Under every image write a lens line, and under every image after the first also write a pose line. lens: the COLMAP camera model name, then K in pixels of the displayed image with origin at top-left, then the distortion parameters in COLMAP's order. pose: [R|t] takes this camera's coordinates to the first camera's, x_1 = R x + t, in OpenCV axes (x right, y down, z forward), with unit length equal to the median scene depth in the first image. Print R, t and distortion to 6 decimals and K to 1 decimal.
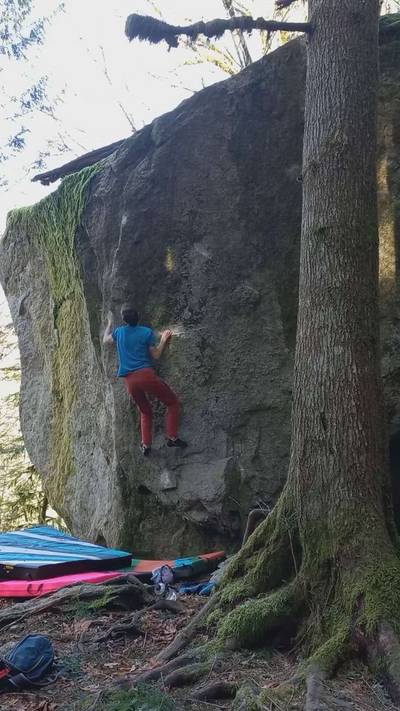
lens RADIAL K [[700.5, 0, 198.3], [0, 700.5, 340.8], [0, 0, 1]] dist [0.104078, 0.000000]
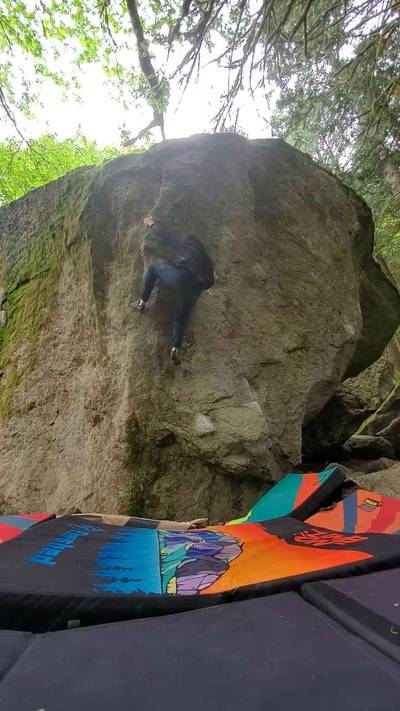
lens RADIAL K [[275.5, 0, 205.0], [0, 275.5, 352.4], [0, 0, 1]] dist [0.001937, 0.000434]
pose [[0.769370, 0.175717, 0.614160, -0.288014], [0.003259, 0.960331, -0.278843, 0.210395], [-0.638795, 0.216535, 0.738278, 0.715206]]
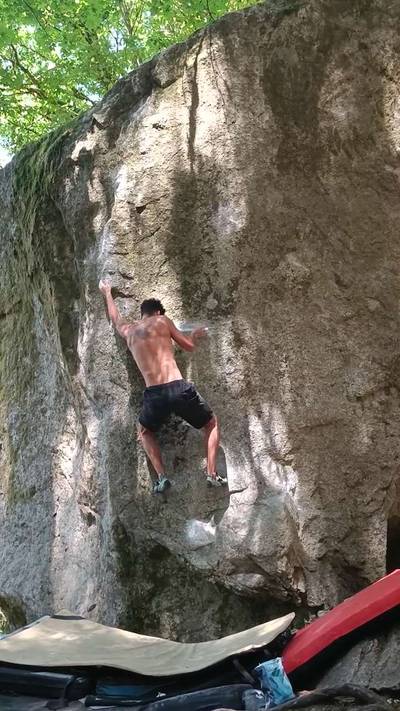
lens RADIAL K [[659.4, 0, 199.2], [0, 659.4, 348.0], [0, 0, 1]] dist [-0.002302, 0.000000]
pose [[0.973363, -0.024349, 0.227972, -0.192070], [0.050884, 0.992489, -0.111250, 0.087860], [-0.223550, 0.119887, 0.967291, 0.340528]]
